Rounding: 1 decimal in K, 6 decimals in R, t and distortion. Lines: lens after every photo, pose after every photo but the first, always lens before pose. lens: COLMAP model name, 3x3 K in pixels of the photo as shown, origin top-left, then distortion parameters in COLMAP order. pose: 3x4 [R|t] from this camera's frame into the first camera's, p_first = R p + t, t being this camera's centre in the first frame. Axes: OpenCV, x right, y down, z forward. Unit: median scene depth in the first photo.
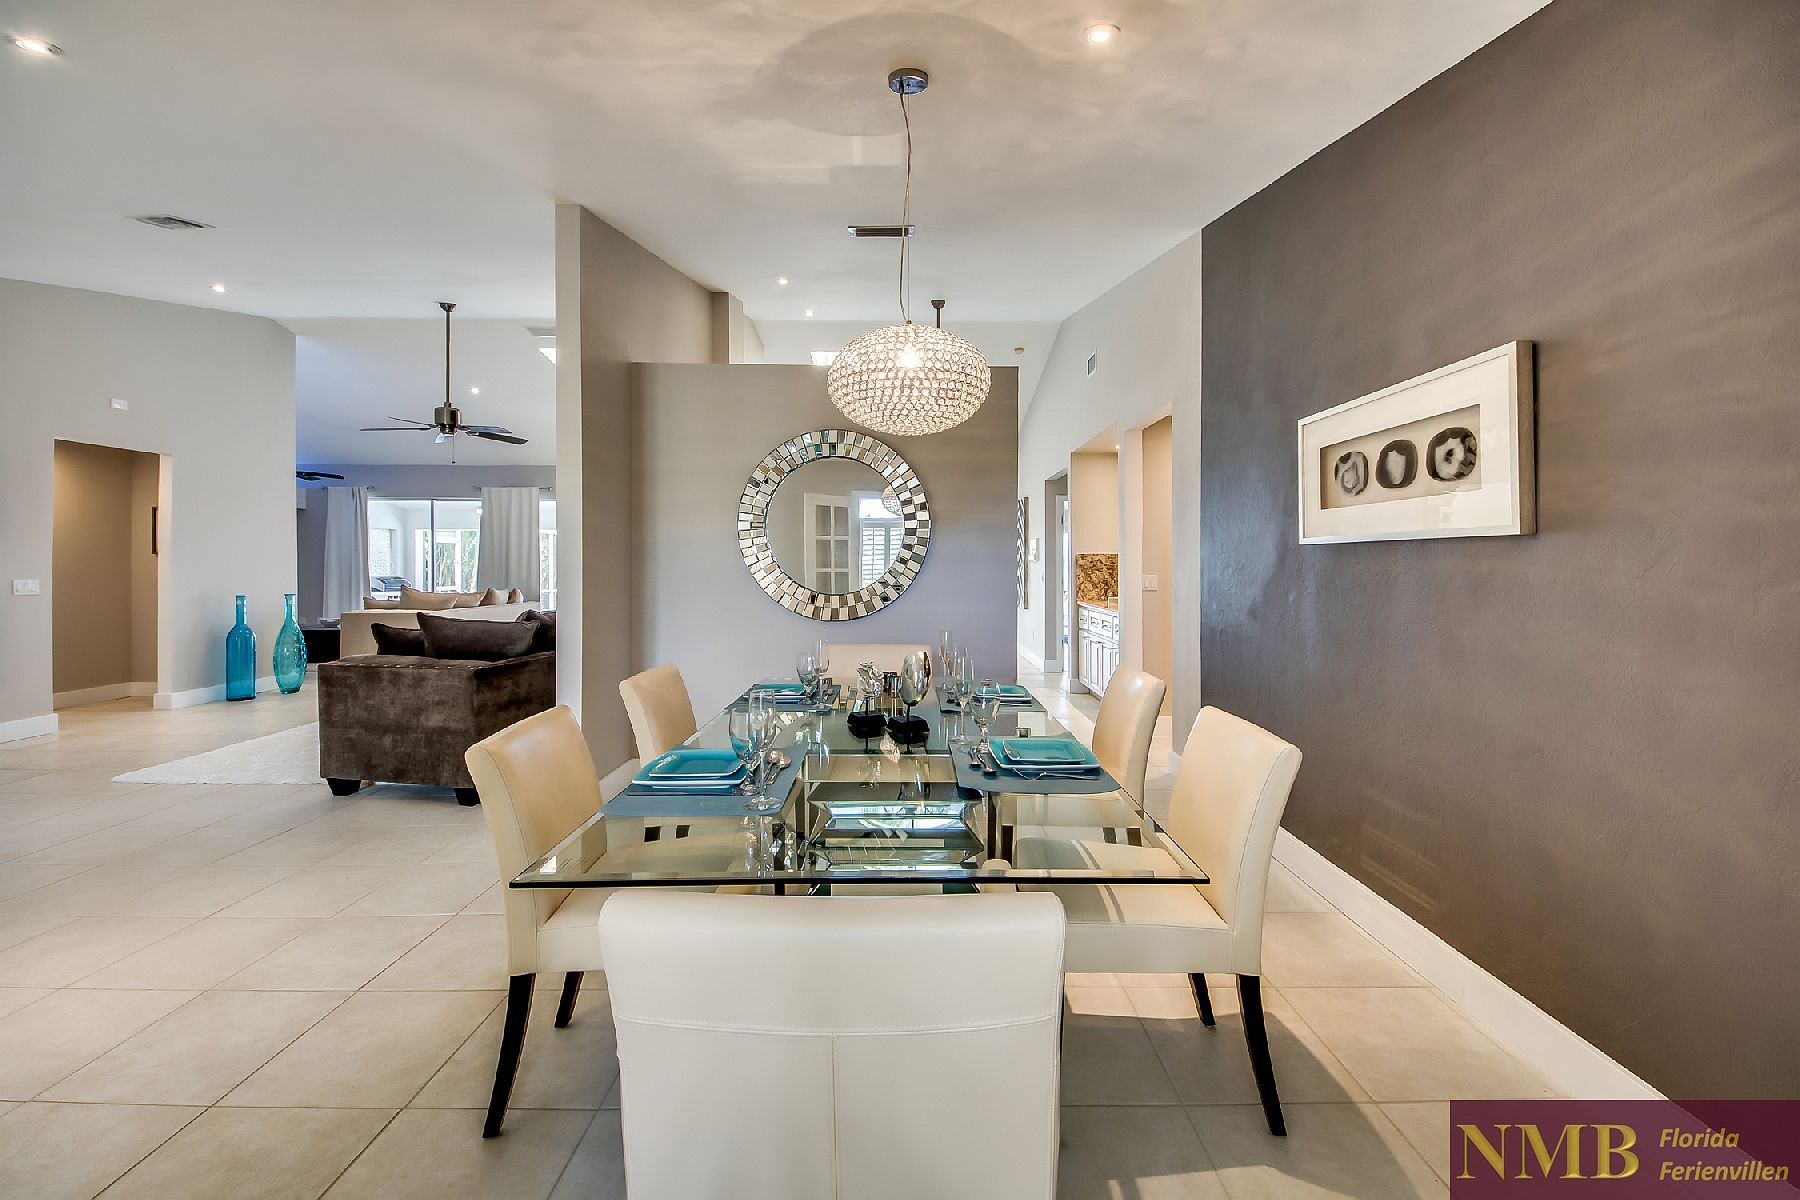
lens RADIAL K [[694.5, 0, 946.4], [0, 694.5, 566.7], [0, 0, 1]] dist [0.003045, -0.003451]
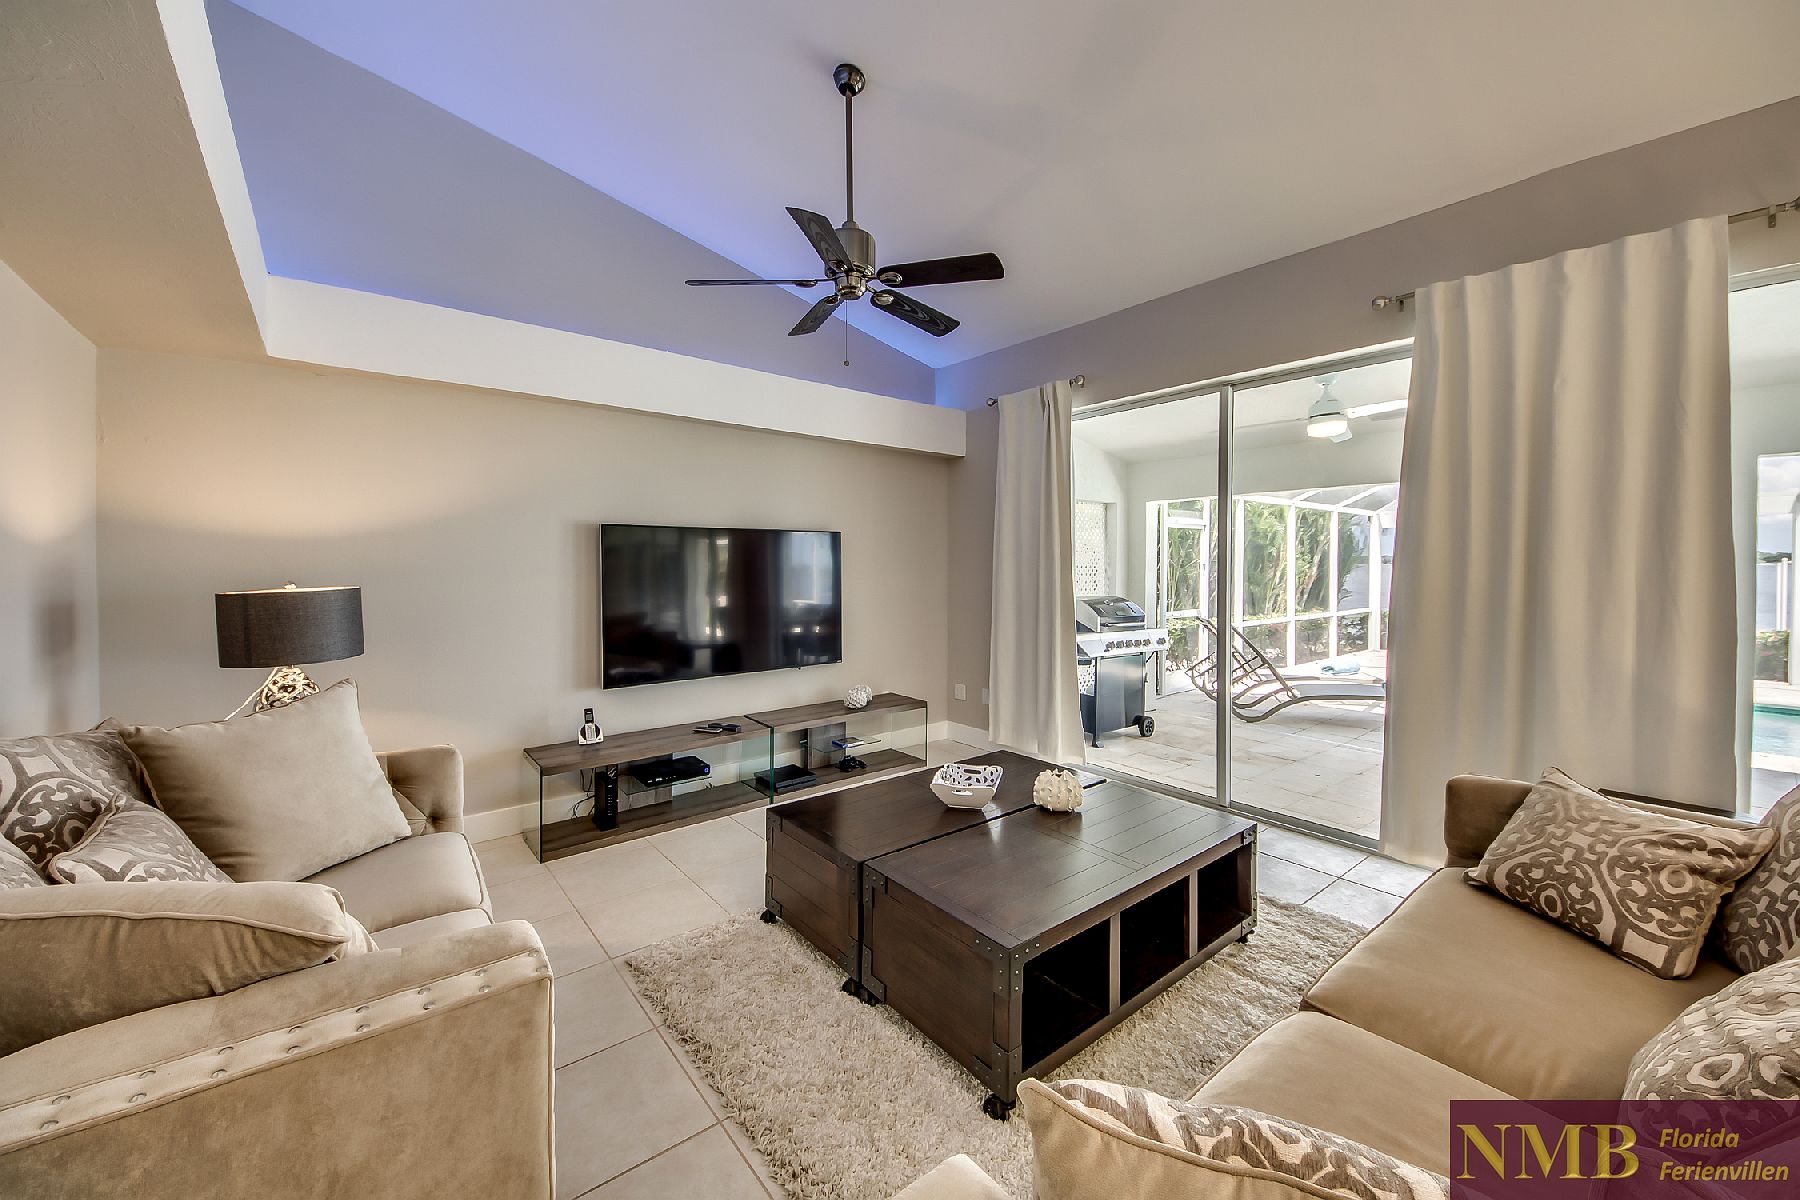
lens RADIAL K [[694.5, 0, 908.1], [0, 694.5, 575.8], [0, 0, 1]] dist [0.003045, -0.003451]
pose [[0.600201, 0.018365, -0.799639, -1.917449], [-0.002218, 0.999771, 0.021296, -0.043142], [0.799846, -0.011008, 0.600104, 2.311830]]
